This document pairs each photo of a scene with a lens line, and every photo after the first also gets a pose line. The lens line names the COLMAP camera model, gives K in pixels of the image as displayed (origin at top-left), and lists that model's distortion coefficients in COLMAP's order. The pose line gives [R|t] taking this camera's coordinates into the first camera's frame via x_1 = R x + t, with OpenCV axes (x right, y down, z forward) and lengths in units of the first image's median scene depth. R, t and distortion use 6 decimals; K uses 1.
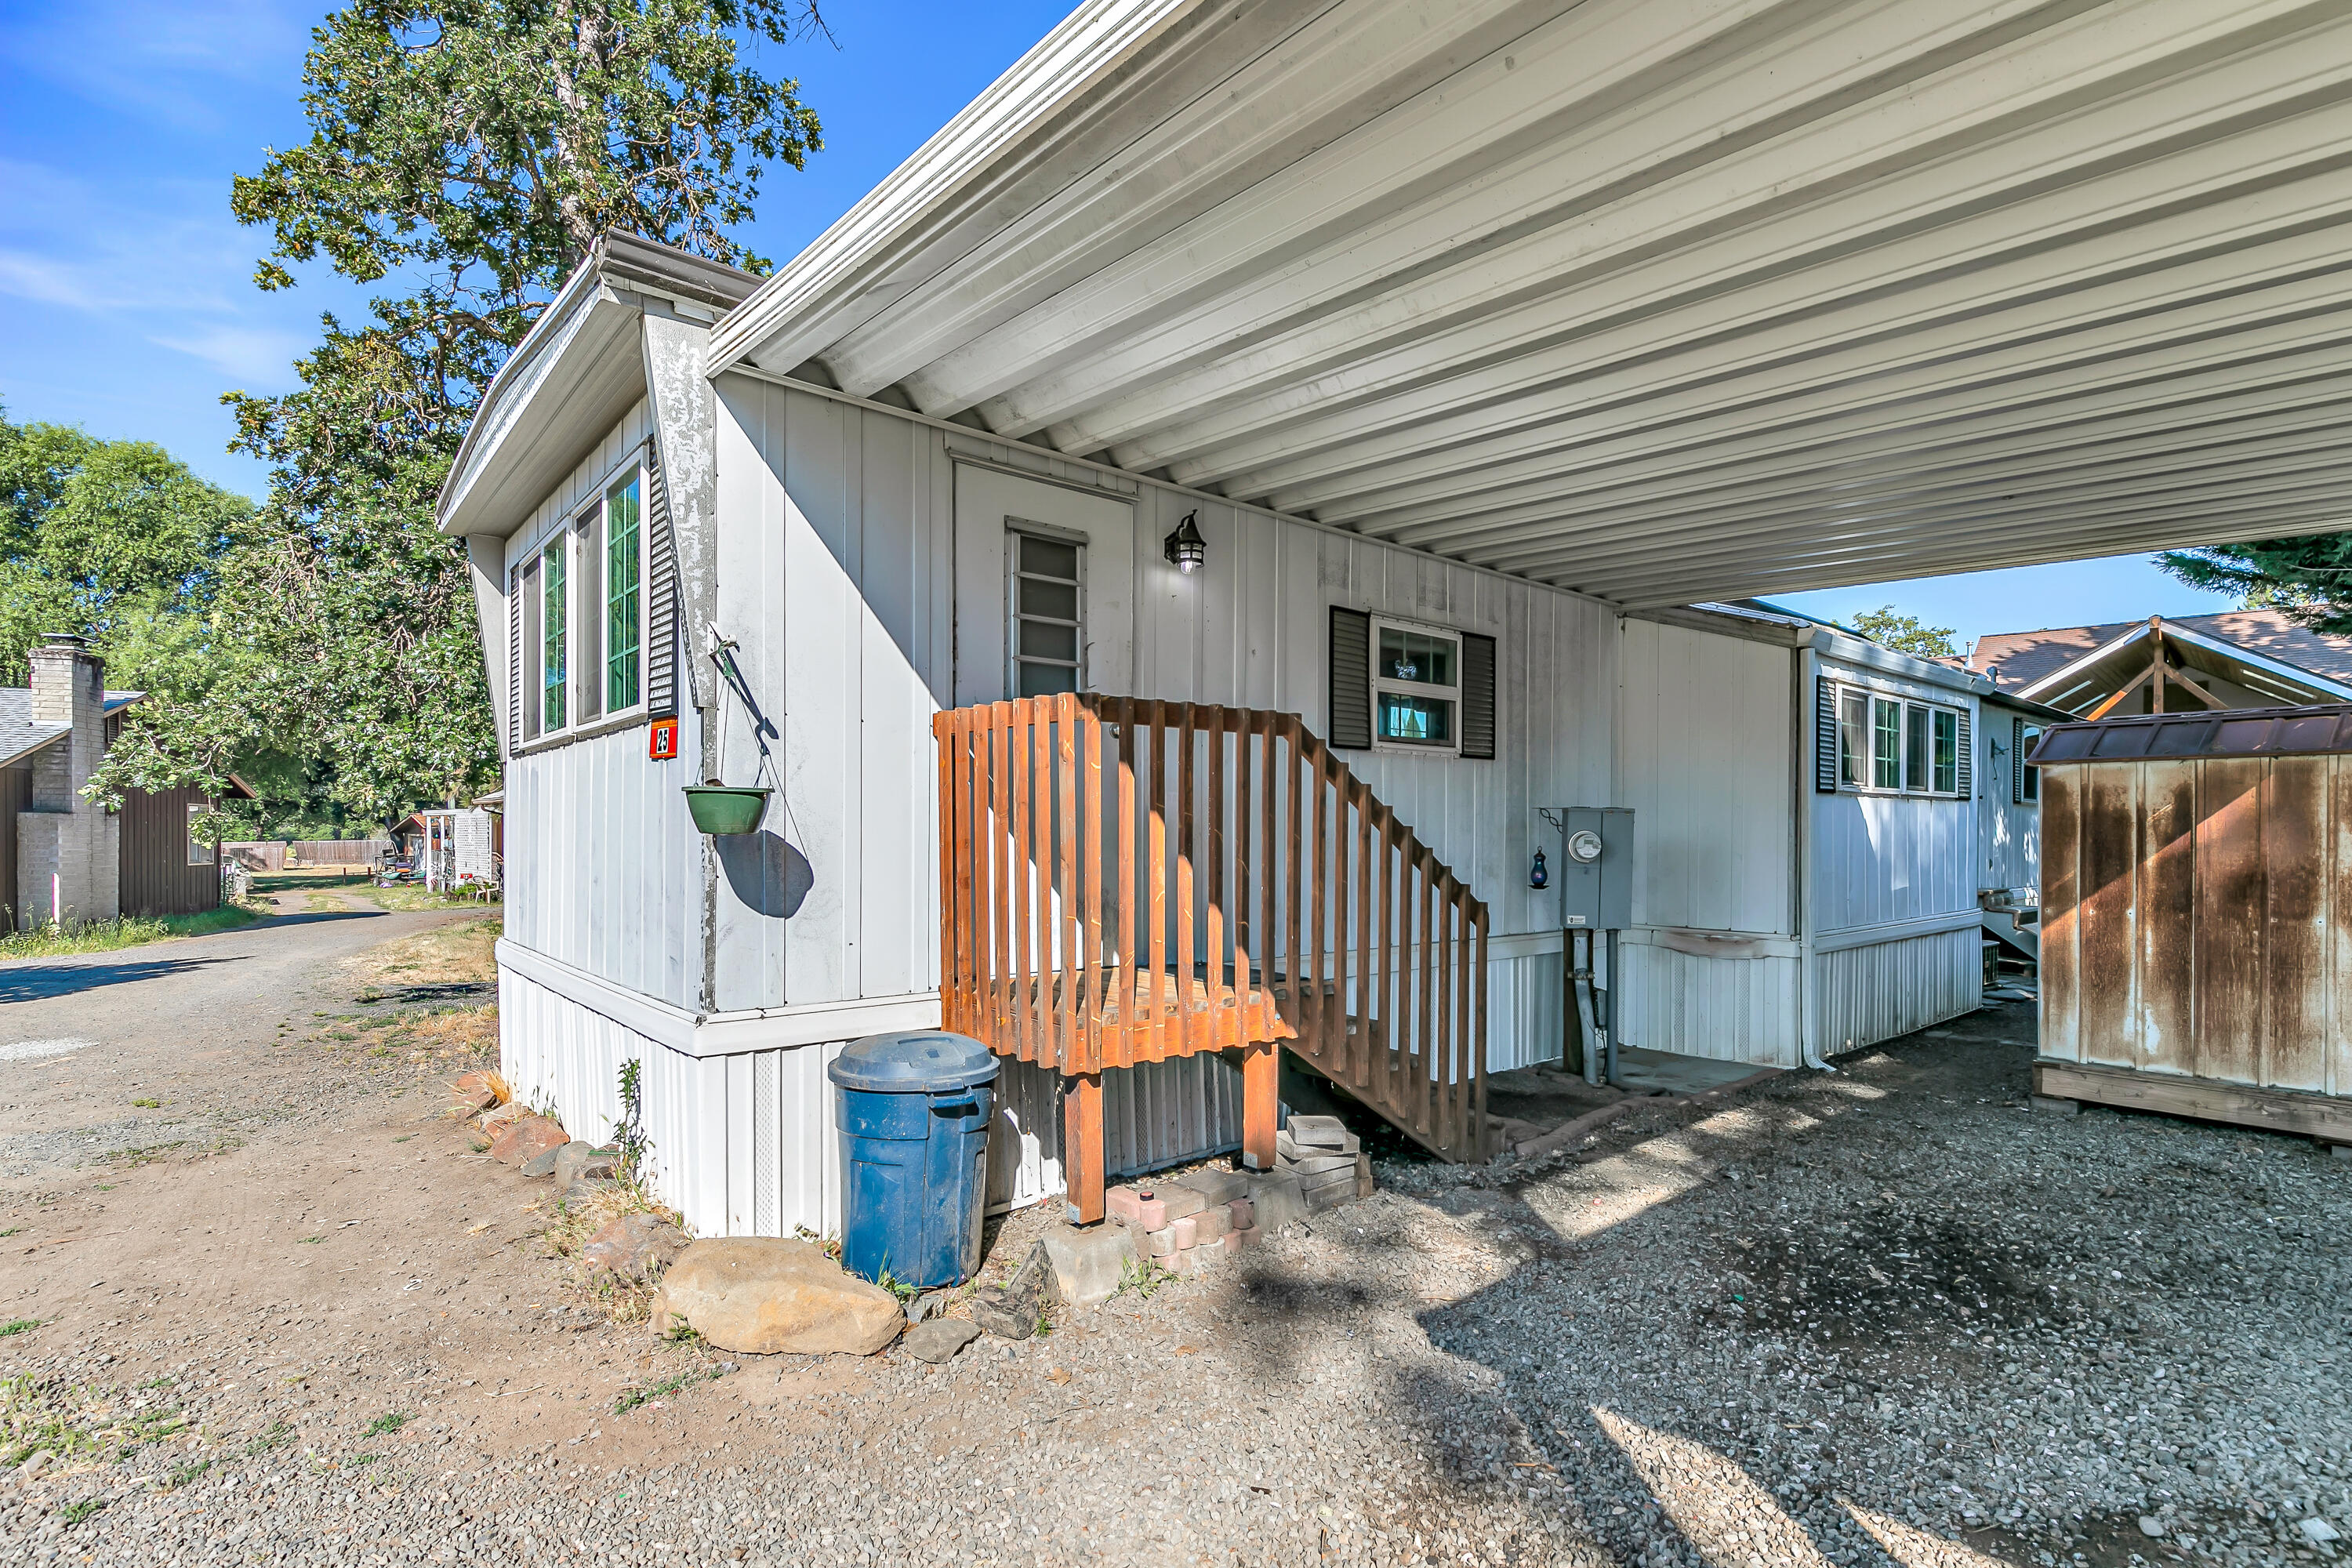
lens RADIAL K [[1098.0, 0, 1211.2], [0, 1098.0, 839.0], [0, 0, 1]] dist [0.009055, -0.001005]
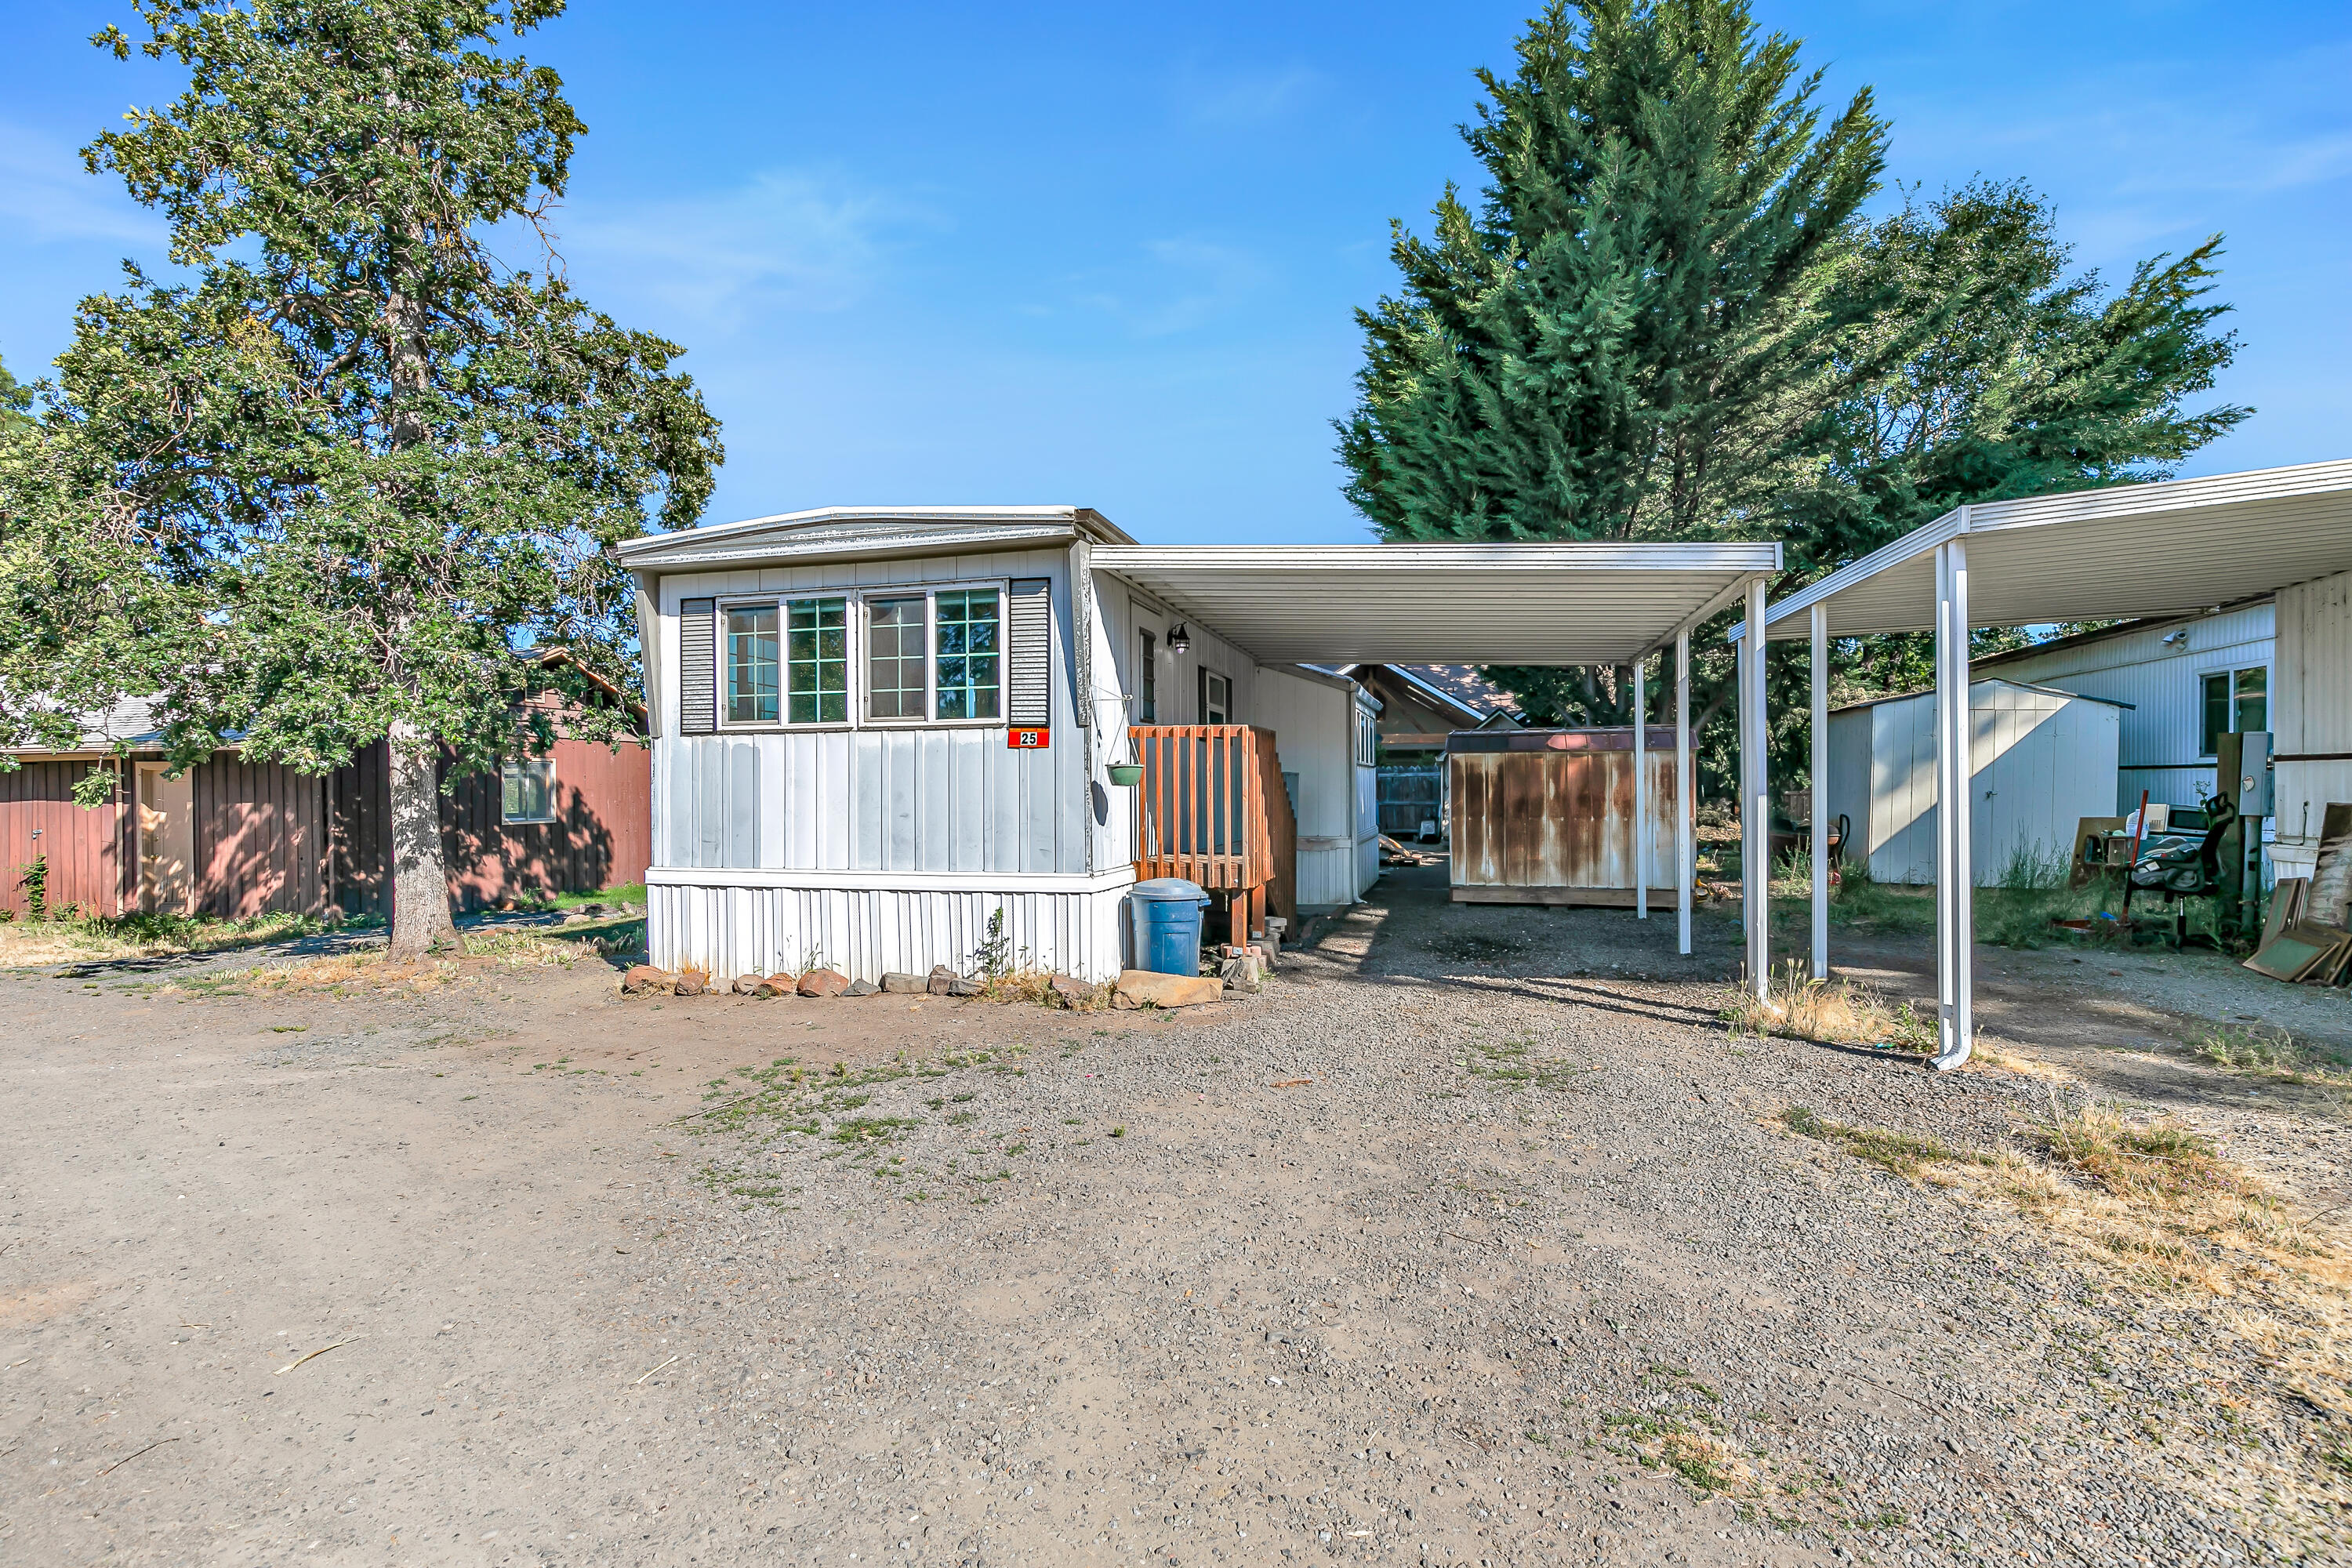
lens RADIAL K [[1098.0, 0, 1182.2], [0, 1098.0, 787.5], [0, 0, 1]] dist [0.009055, -0.001005]
pose [[0.825487, -0.005672, 0.564392, -0.986263], [0.012595, 0.999886, -0.008372, 0.014379], [-0.564280, 0.014019, 0.825464, -0.542922]]
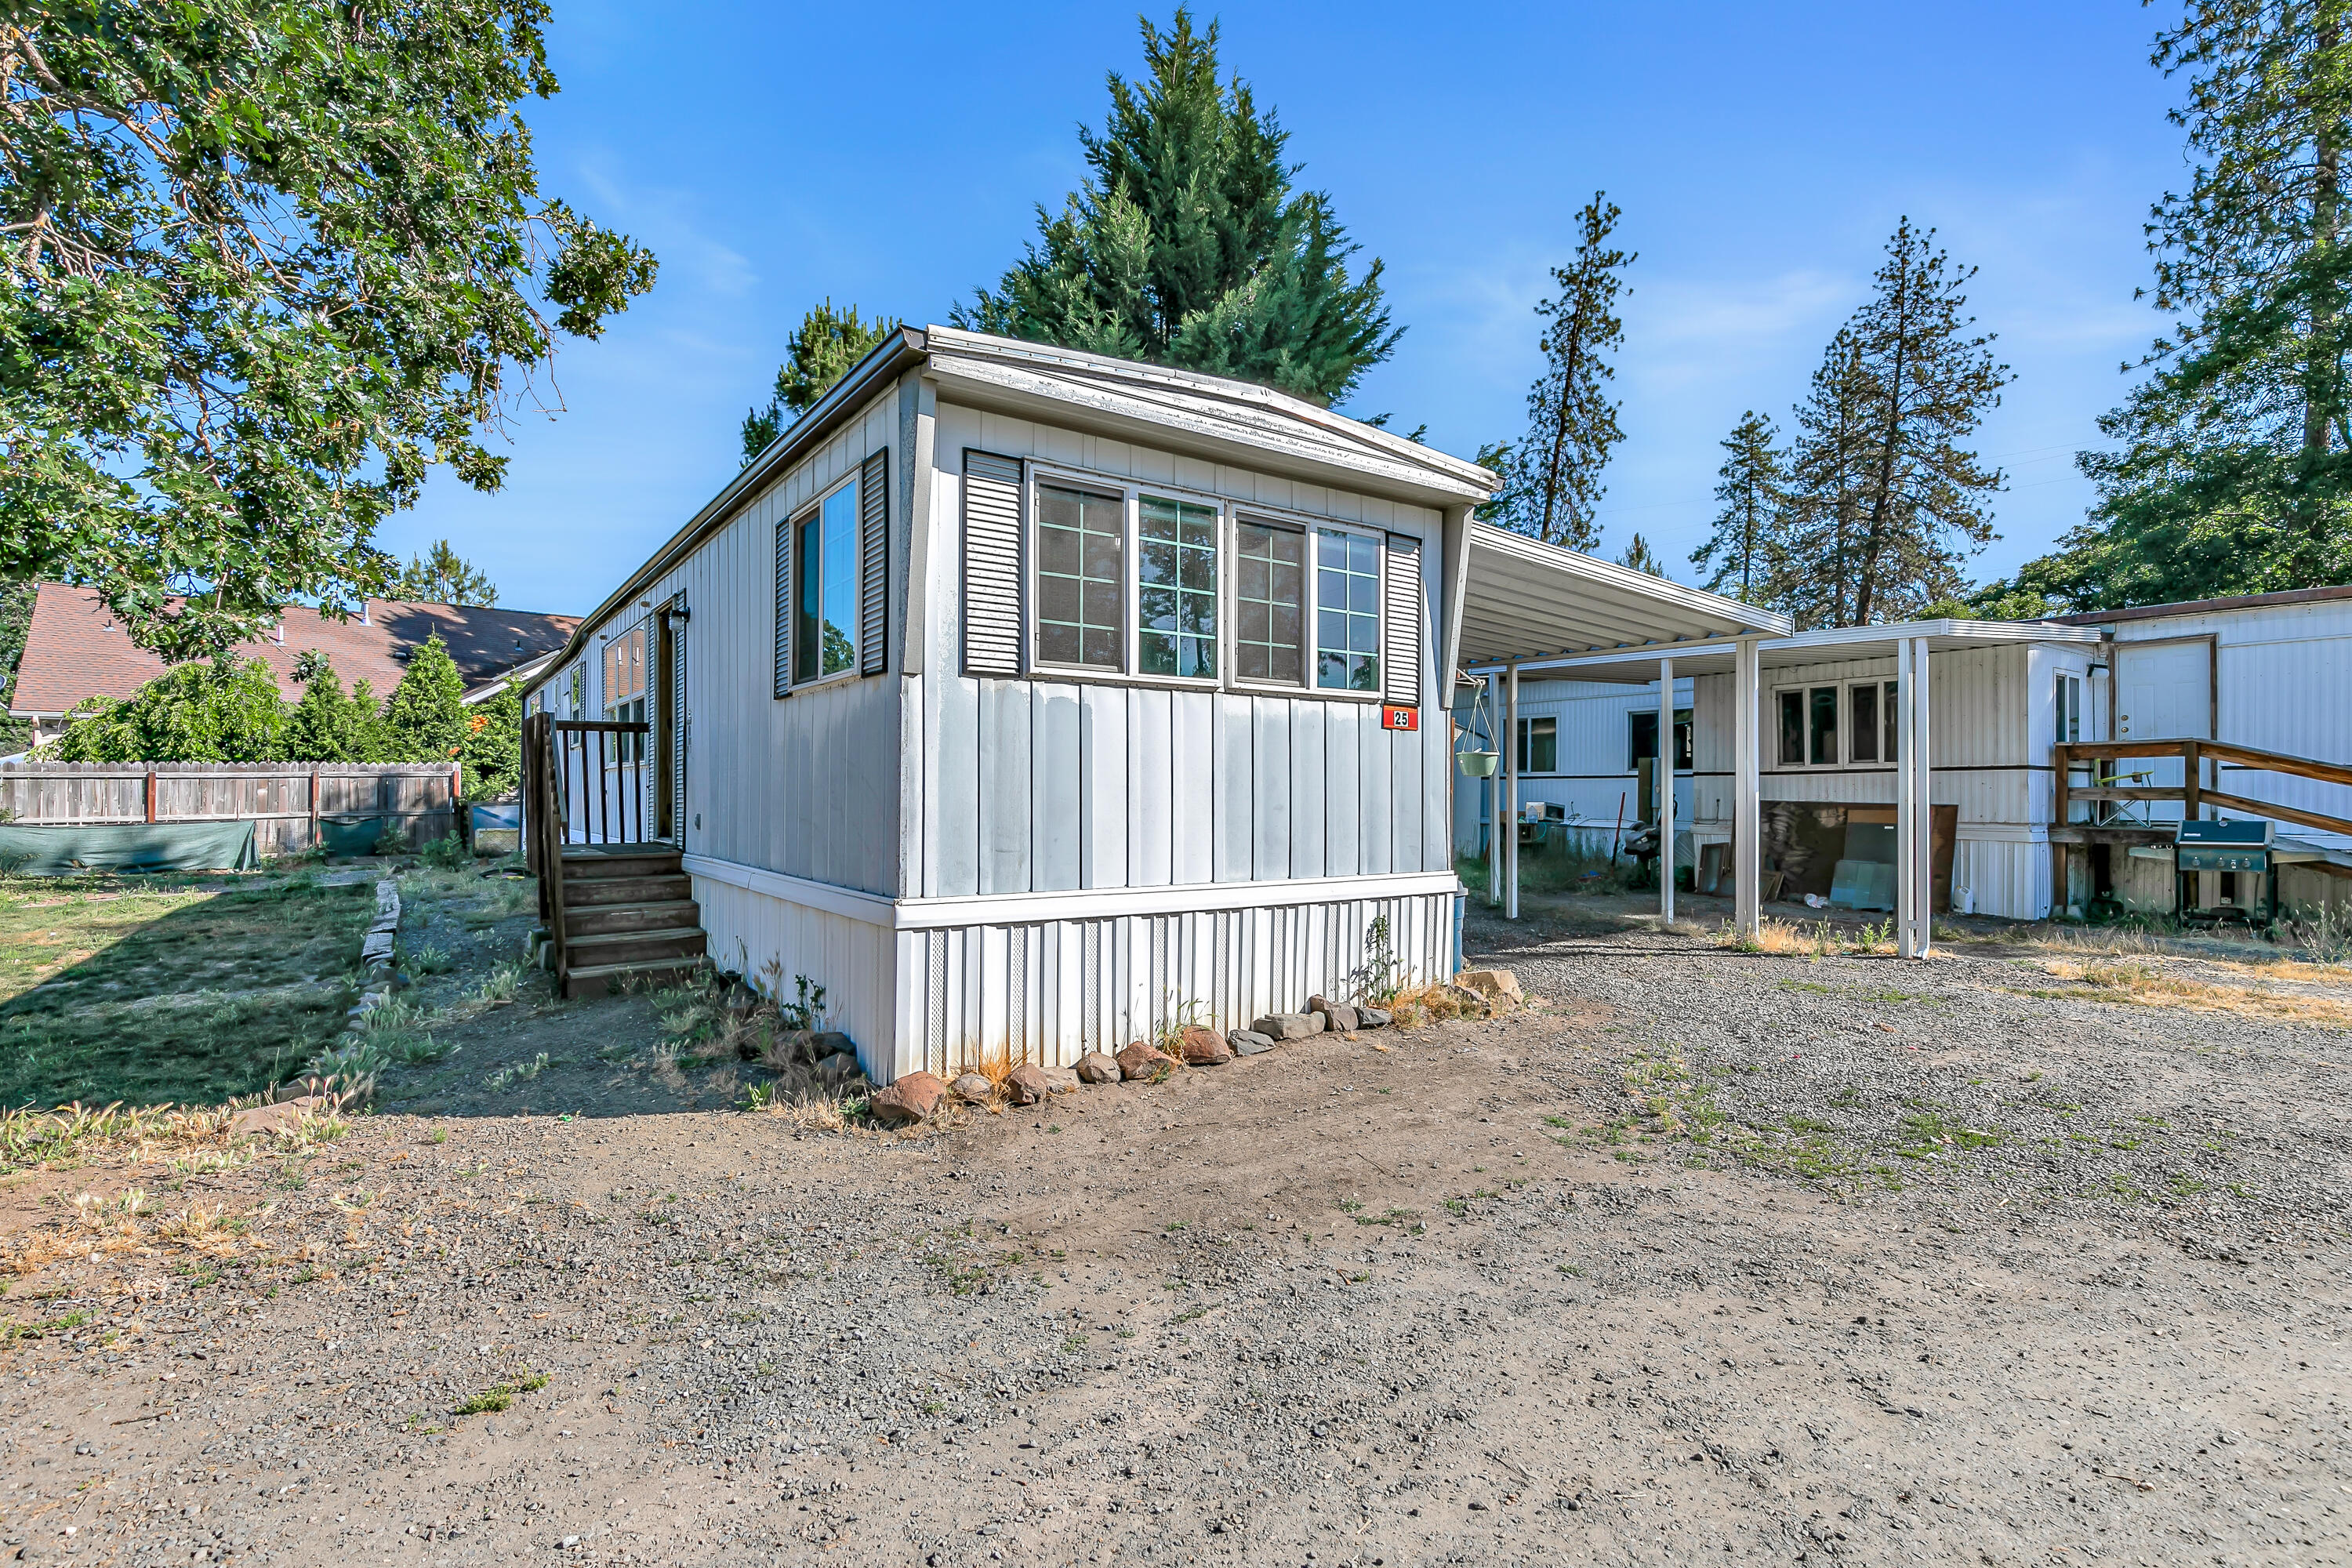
lens RADIAL K [[1098.0, 0, 1179.0], [0, 1098.0, 778.2], [0, 0, 1]] dist [0.009055, -0.001005]
pose [[0.096403, 0.010987, 0.995282, -1.585064], [0.002805, 0.999932, -0.011310, 0.016557], [-0.995338, 0.003882, 0.096365, 0.841757]]
